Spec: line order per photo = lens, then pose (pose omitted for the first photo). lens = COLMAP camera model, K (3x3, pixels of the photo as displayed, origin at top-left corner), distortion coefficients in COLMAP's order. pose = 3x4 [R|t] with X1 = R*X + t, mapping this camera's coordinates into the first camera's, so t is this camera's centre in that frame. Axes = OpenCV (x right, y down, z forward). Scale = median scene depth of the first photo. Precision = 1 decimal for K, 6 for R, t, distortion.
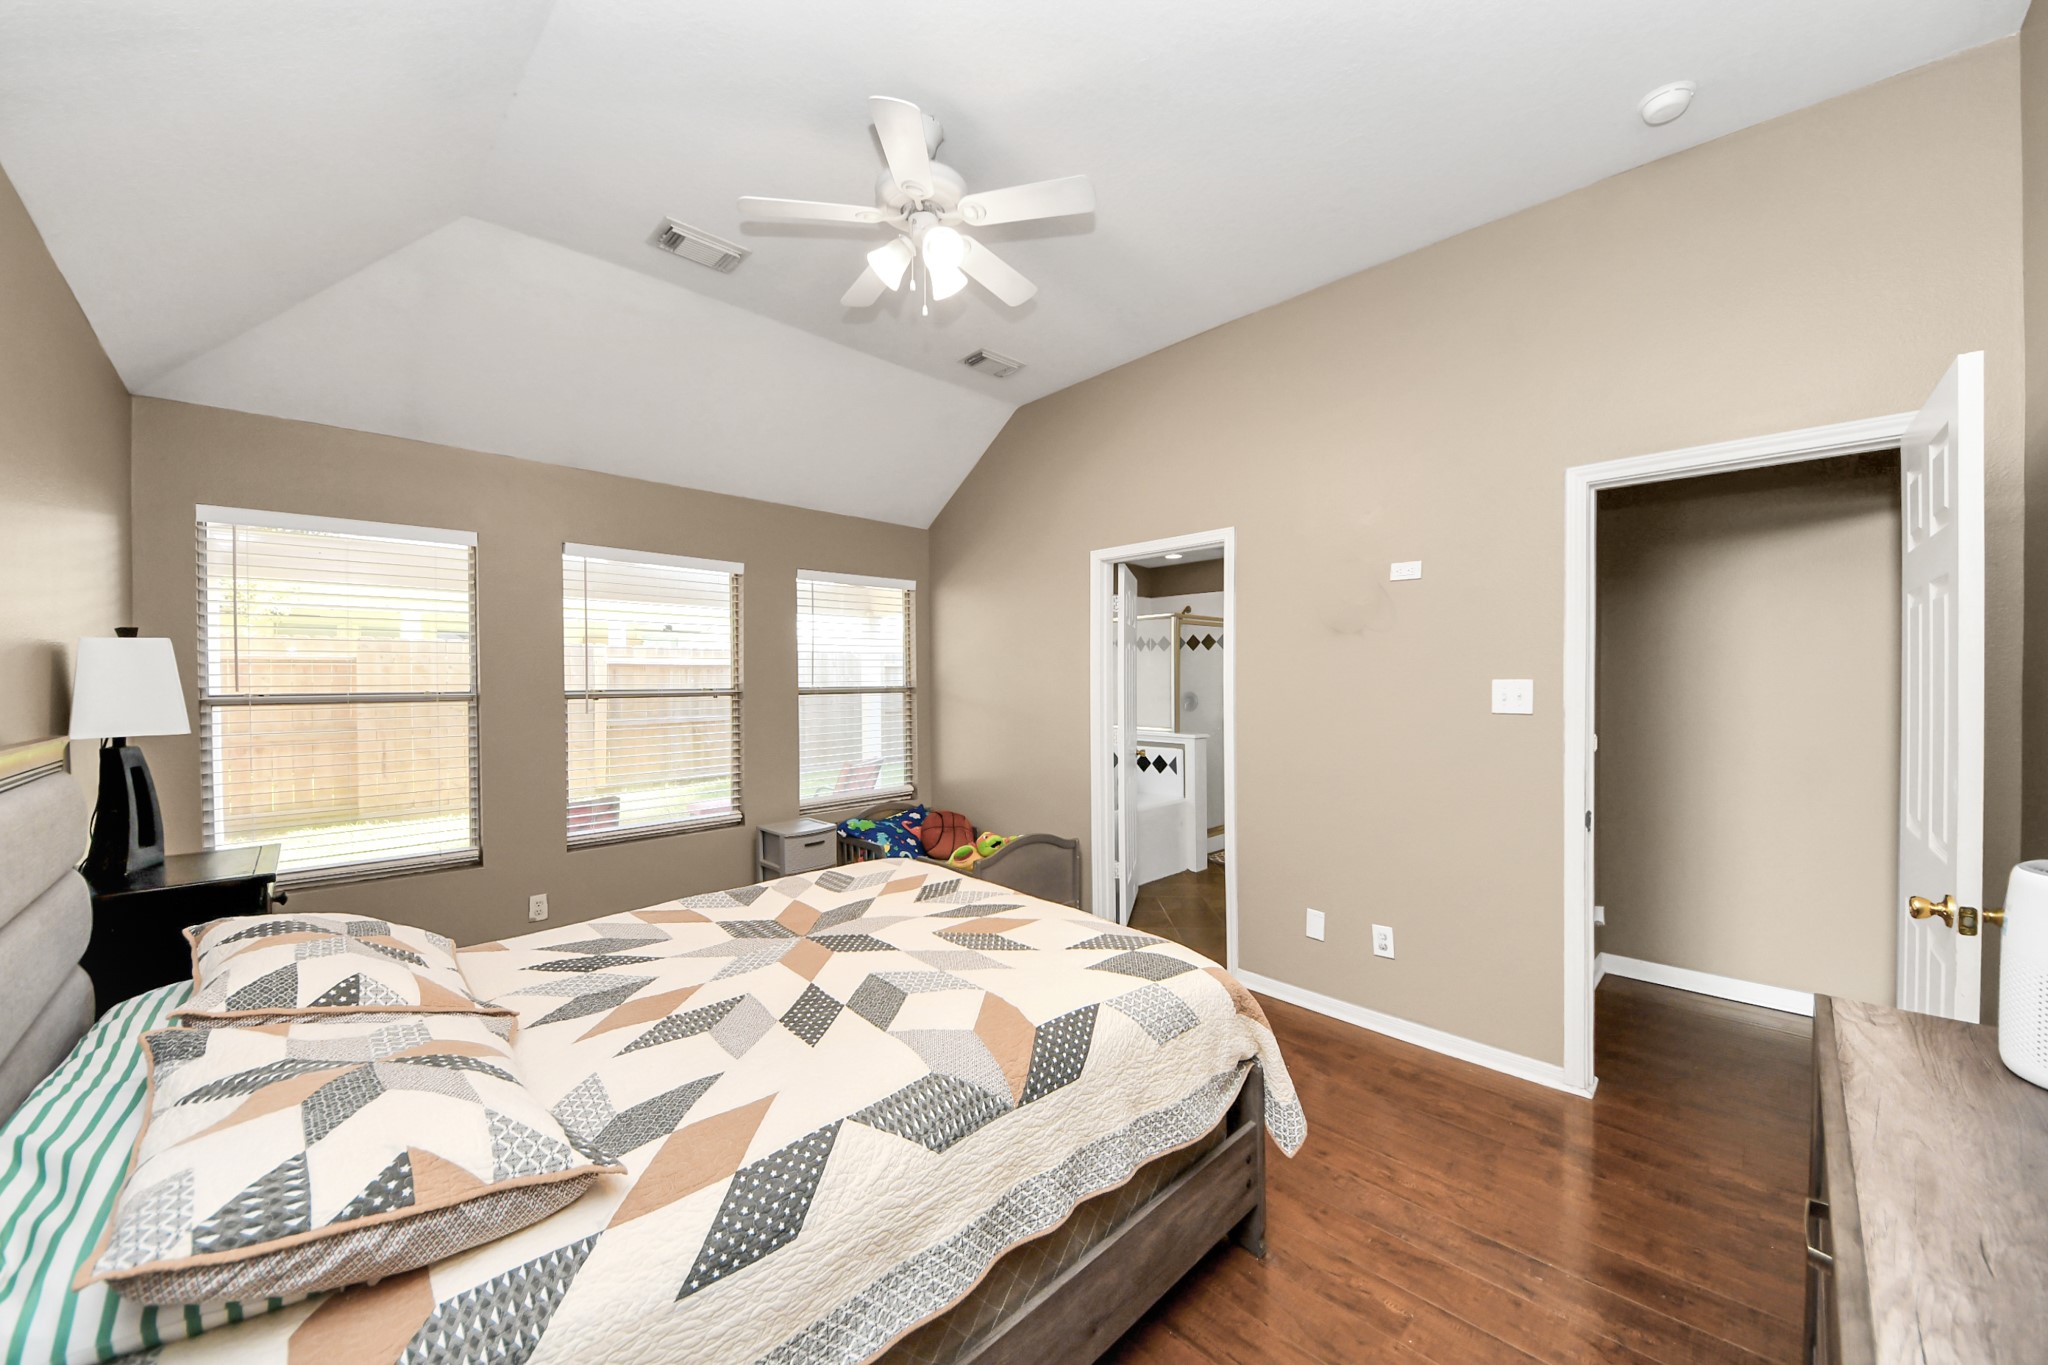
lens RADIAL K [[734.8, 0, 1005.6], [0, 734.8, 657.2], [0, 0, 1]] dist [0.052823, -0.028746]
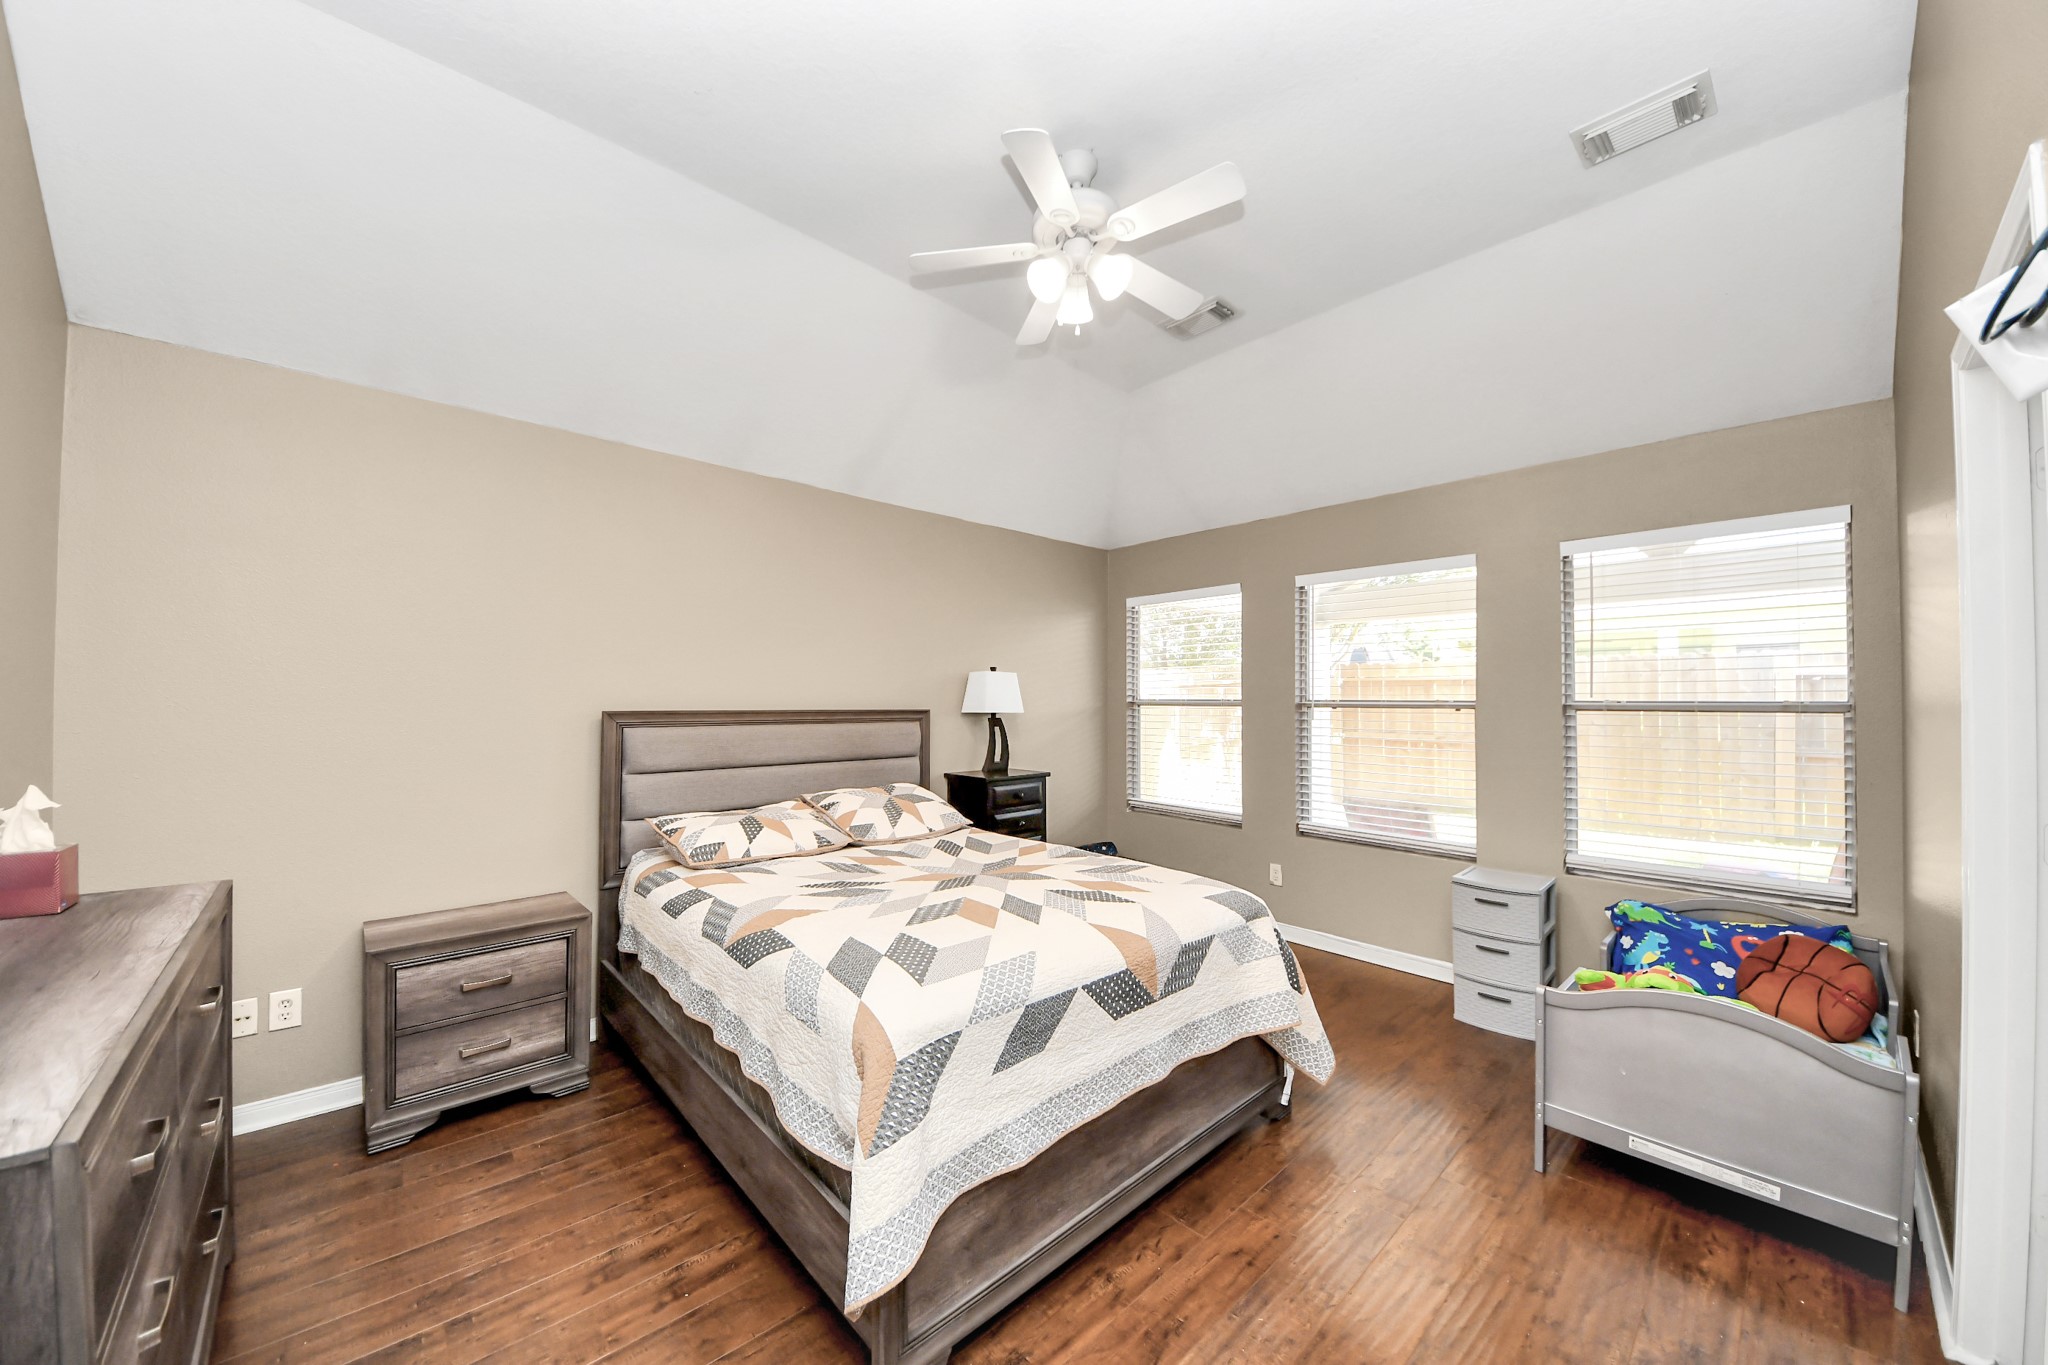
lens RADIAL K [[745.0, 0, 1033.0], [0, 745.0, 684.8], [0, 0, 1]] dist [0.031007, -0.021349]
pose [[0.012373, -0.004621, -0.999913, 0.512702], [0.031719, 0.999488, -0.004227, 0.011706], [0.999420, -0.031664, 0.012513, 0.495520]]
